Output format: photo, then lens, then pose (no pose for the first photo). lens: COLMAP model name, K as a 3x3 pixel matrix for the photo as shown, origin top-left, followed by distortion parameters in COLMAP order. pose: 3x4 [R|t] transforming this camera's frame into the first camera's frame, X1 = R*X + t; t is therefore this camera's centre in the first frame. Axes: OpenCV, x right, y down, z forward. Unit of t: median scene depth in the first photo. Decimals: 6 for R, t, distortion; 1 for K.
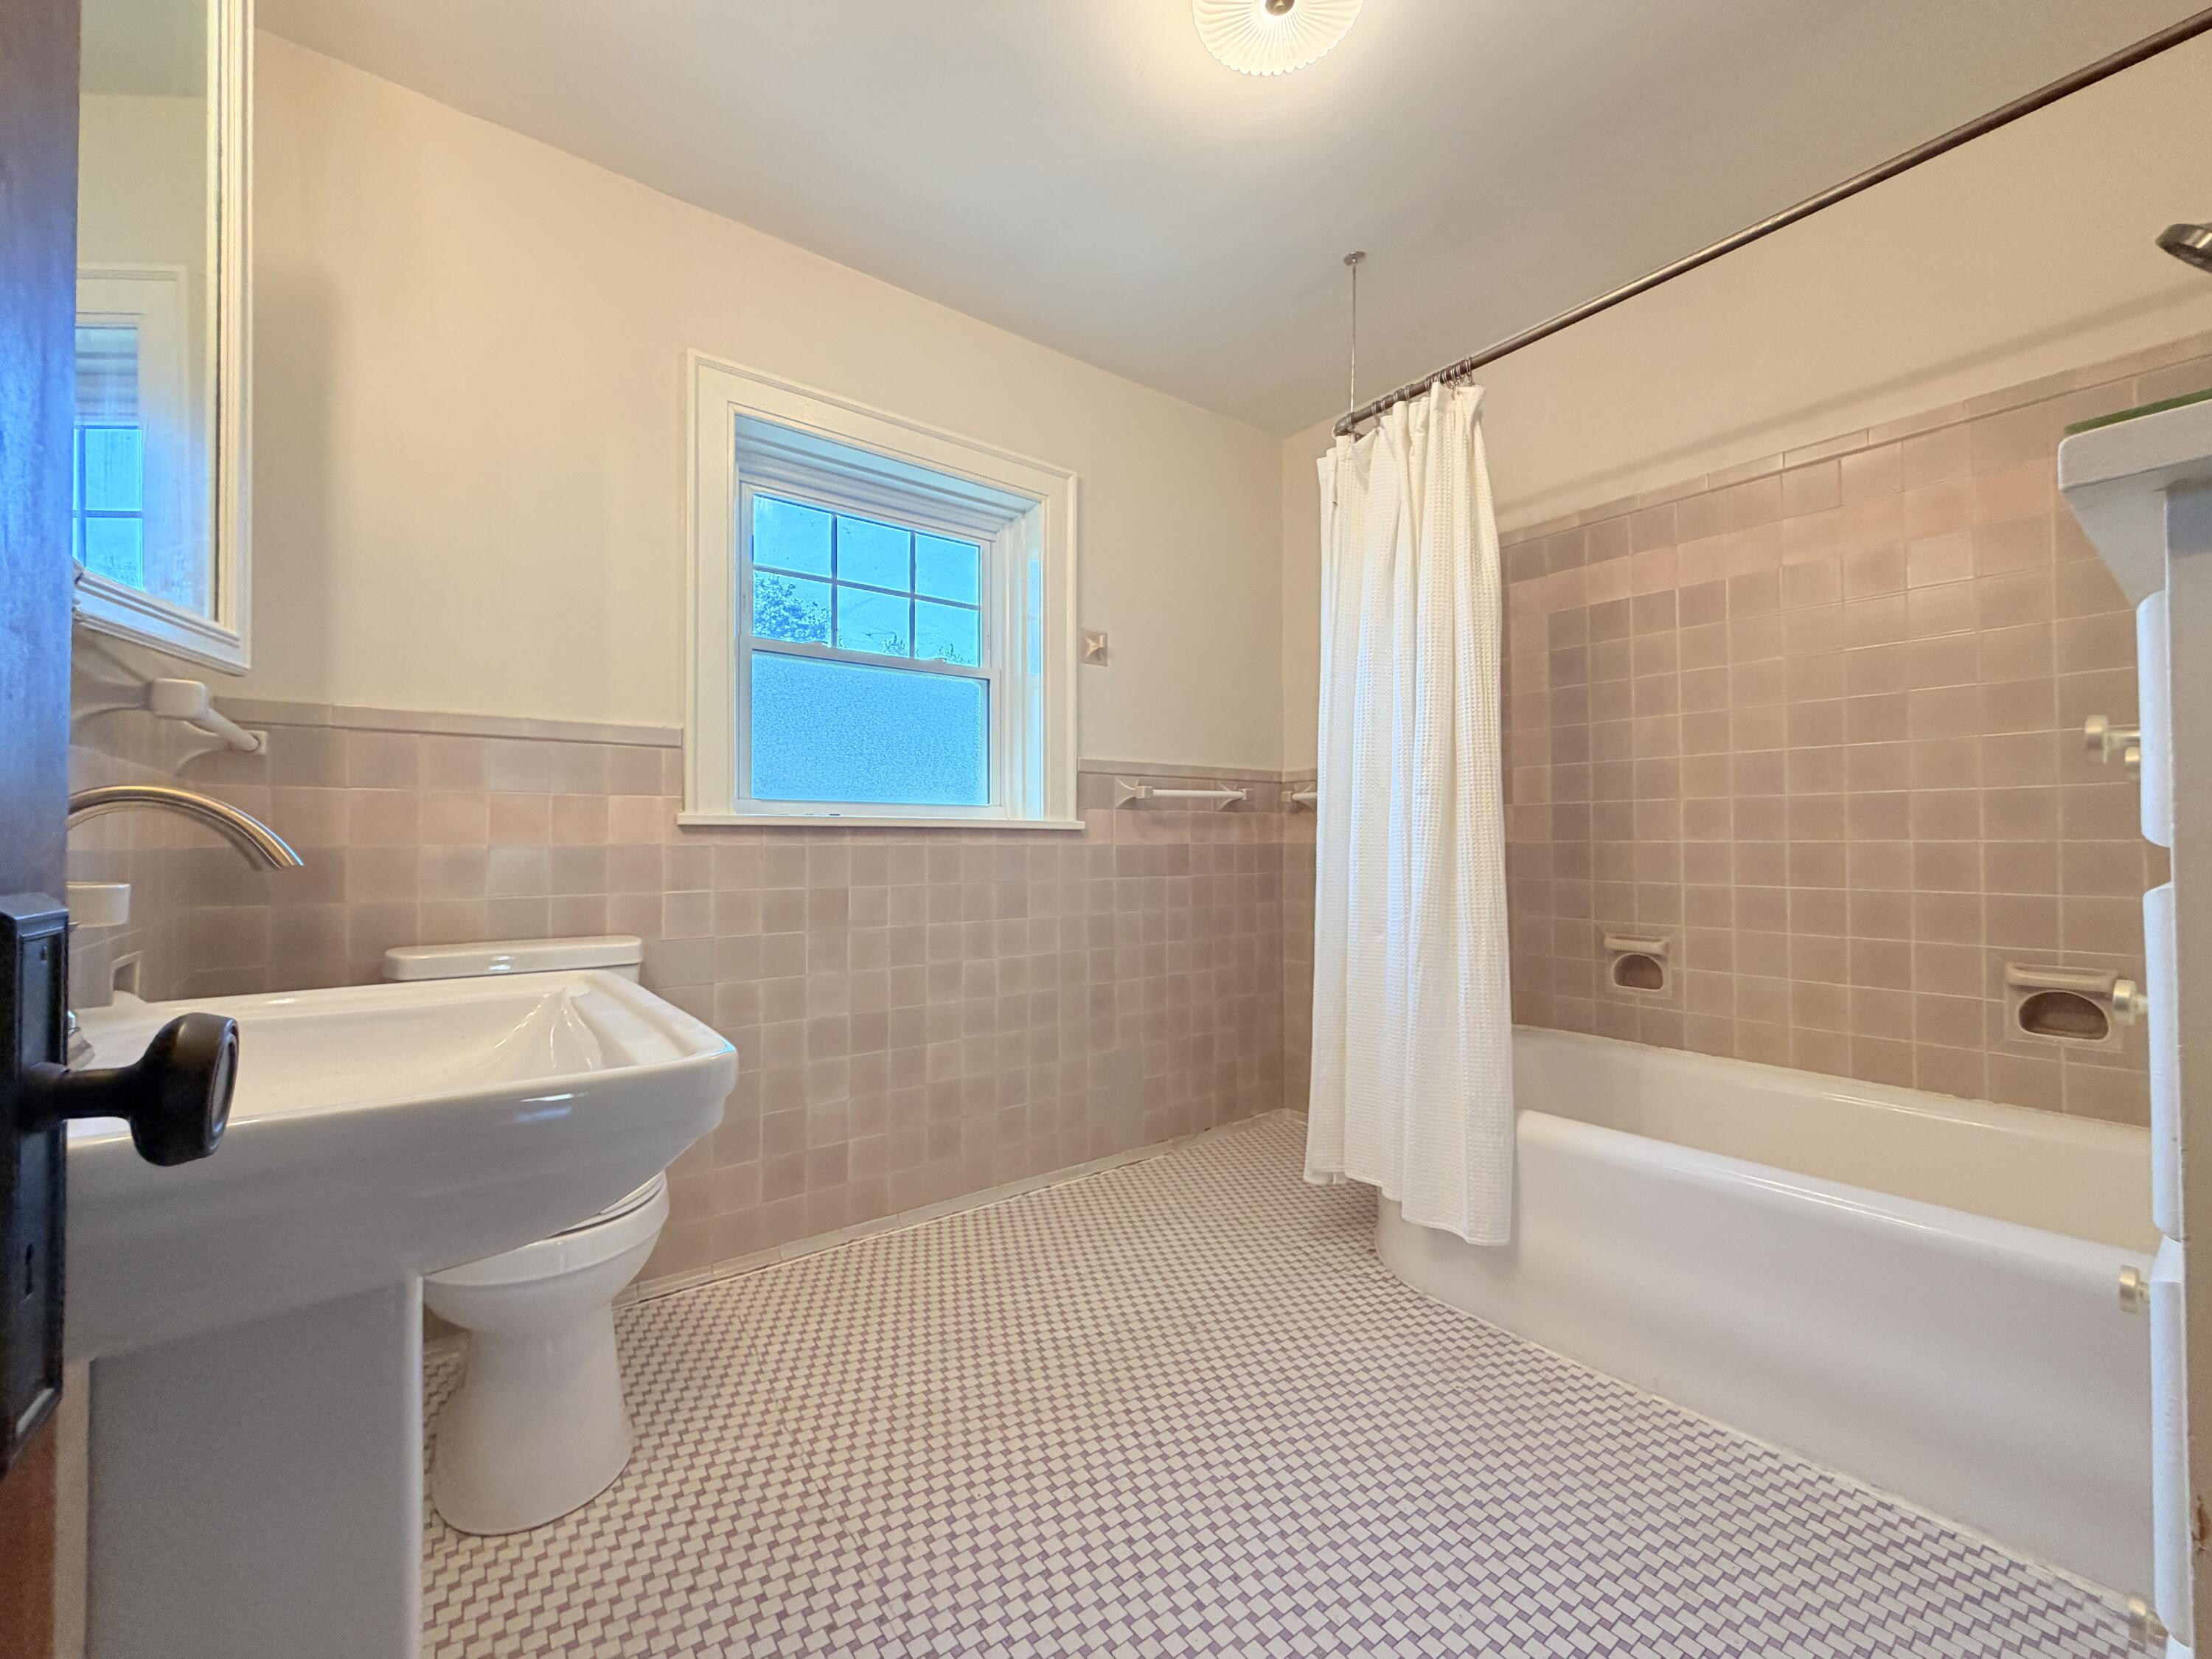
lens RADIAL K [[888.3, 0, 1103.1], [0, 888.3, 837.1], [0, 0, 1]] dist [0.002845, -0.000036]
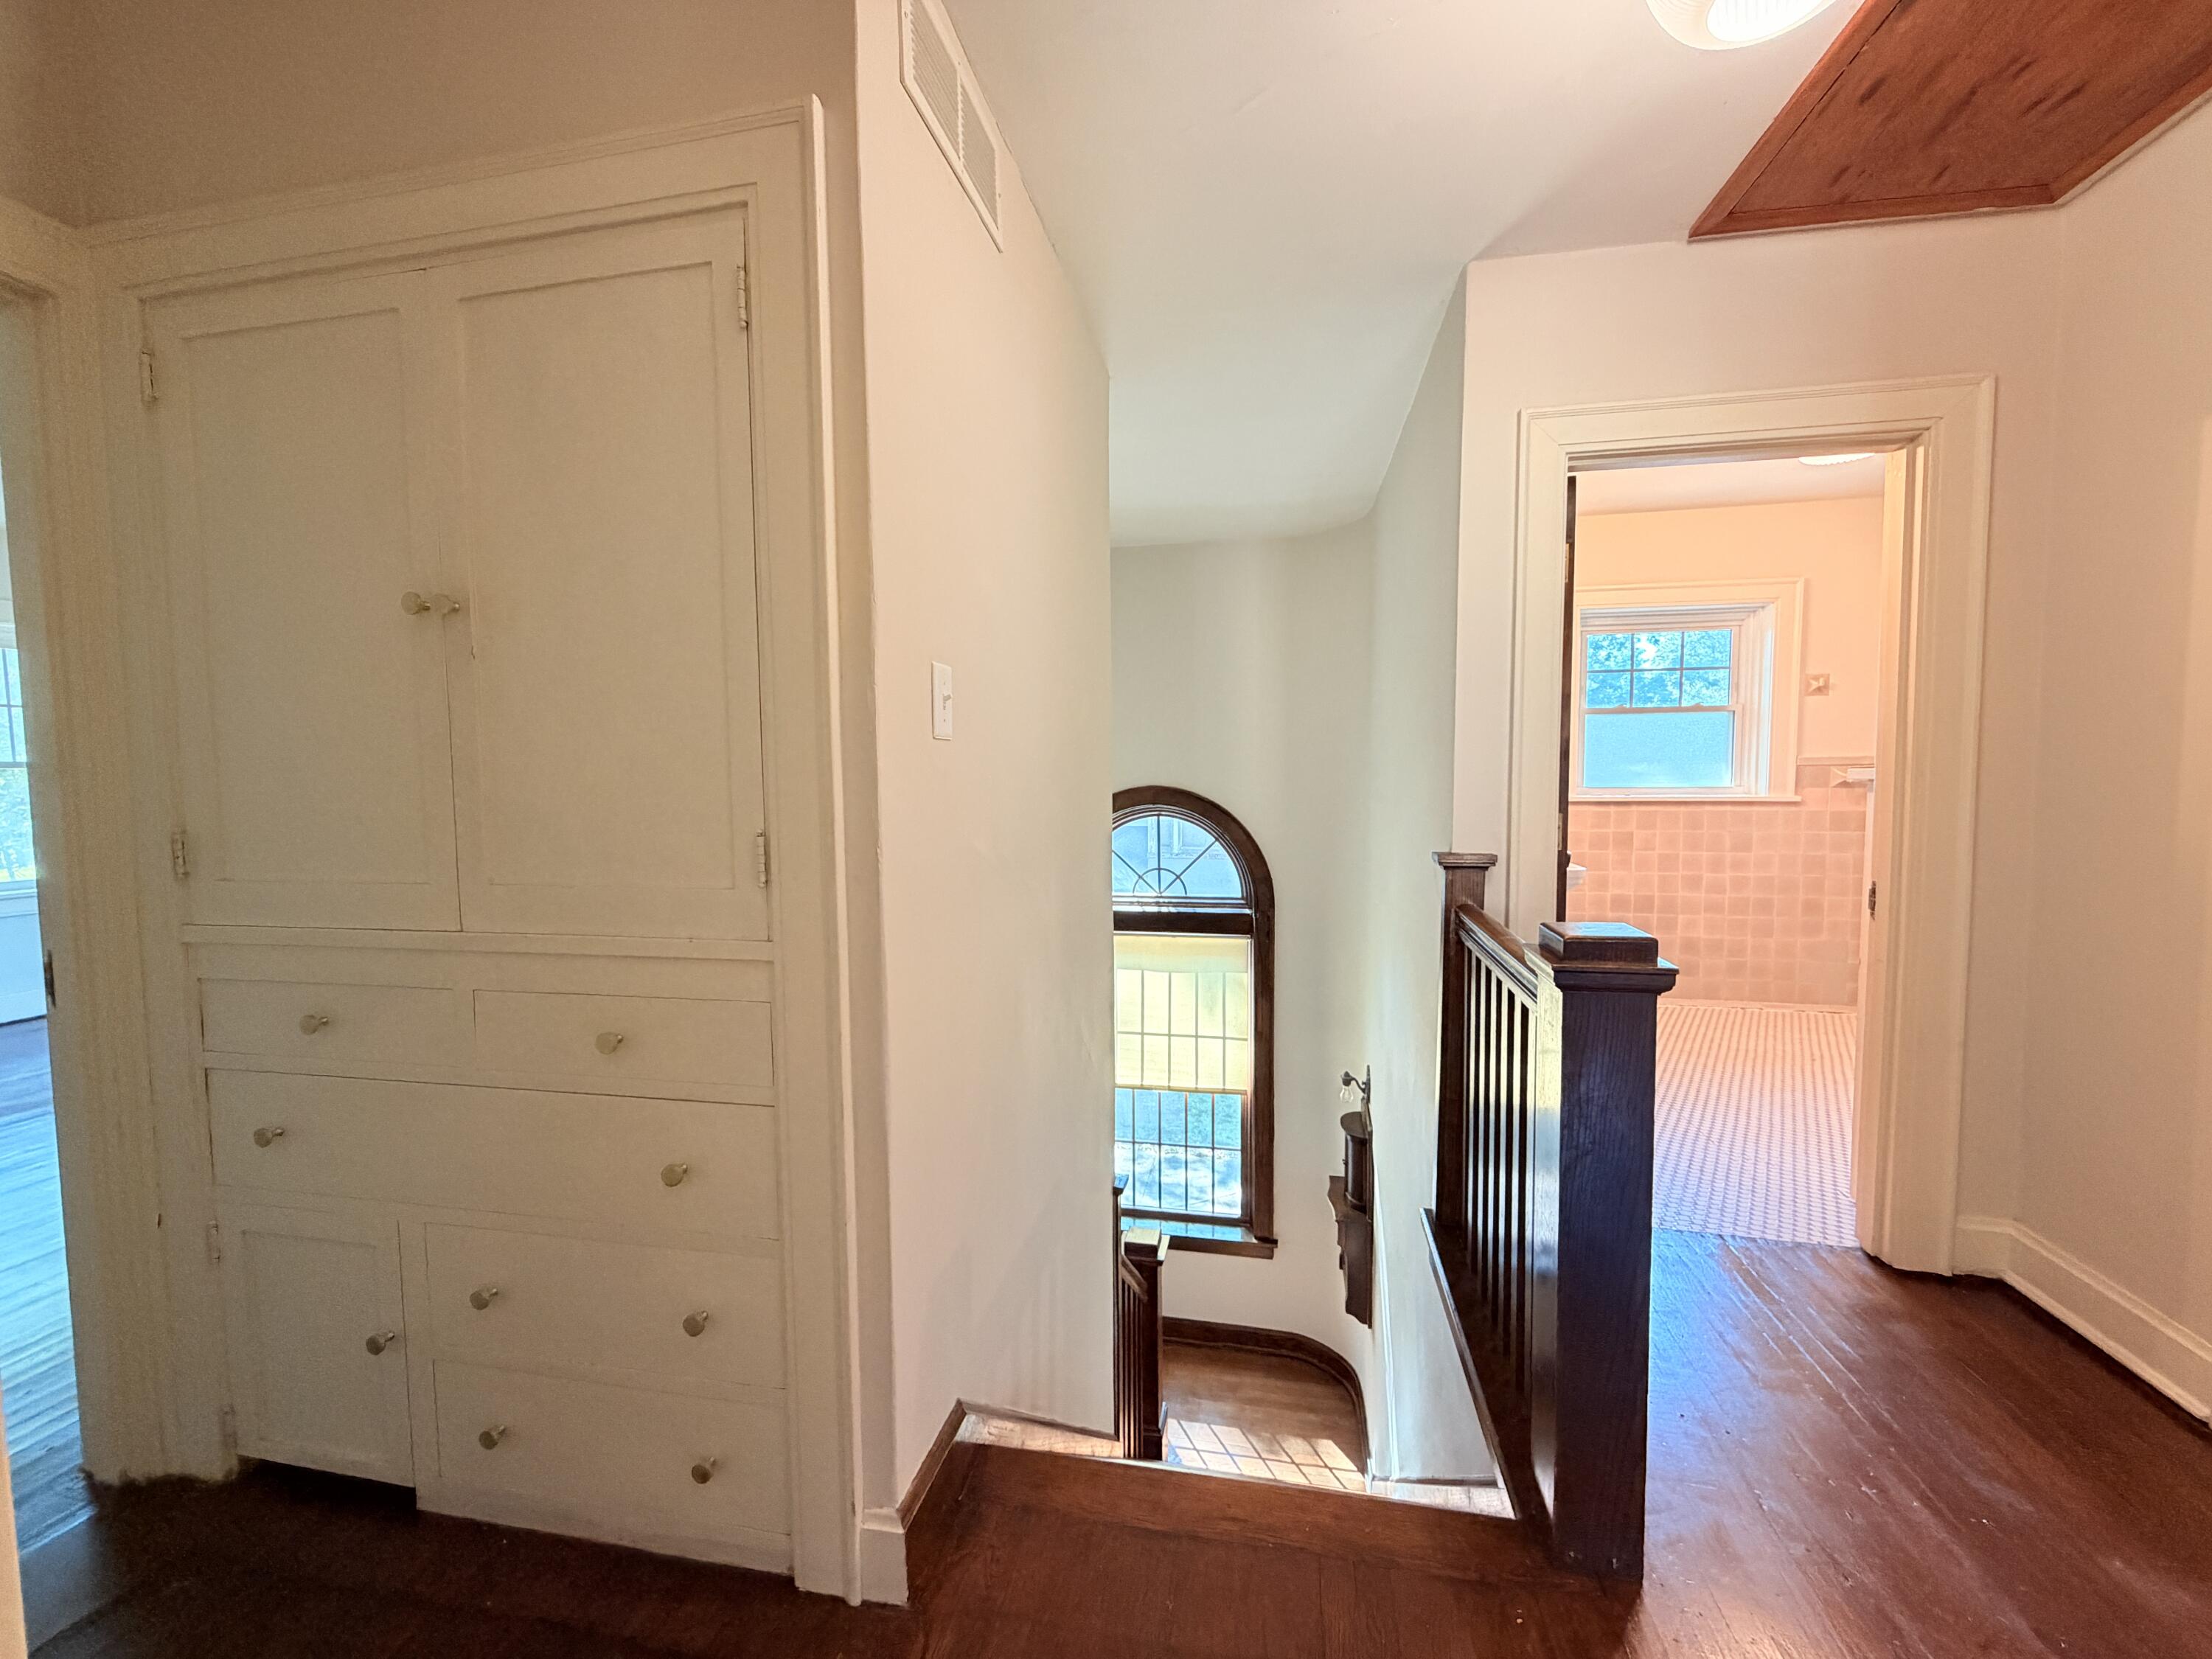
lens RADIAL K [[888.3, 0, 1106.0], [0, 888.3, 827.0], [0, 0, 1]] dist [0.002845, -0.000036]
pose [[0.648748, 0.045863, -0.759620, 0.406890], [0.015948, 0.997144, 0.073825, -0.105548], [0.760836, -0.060008, 0.646164, -1.054354]]
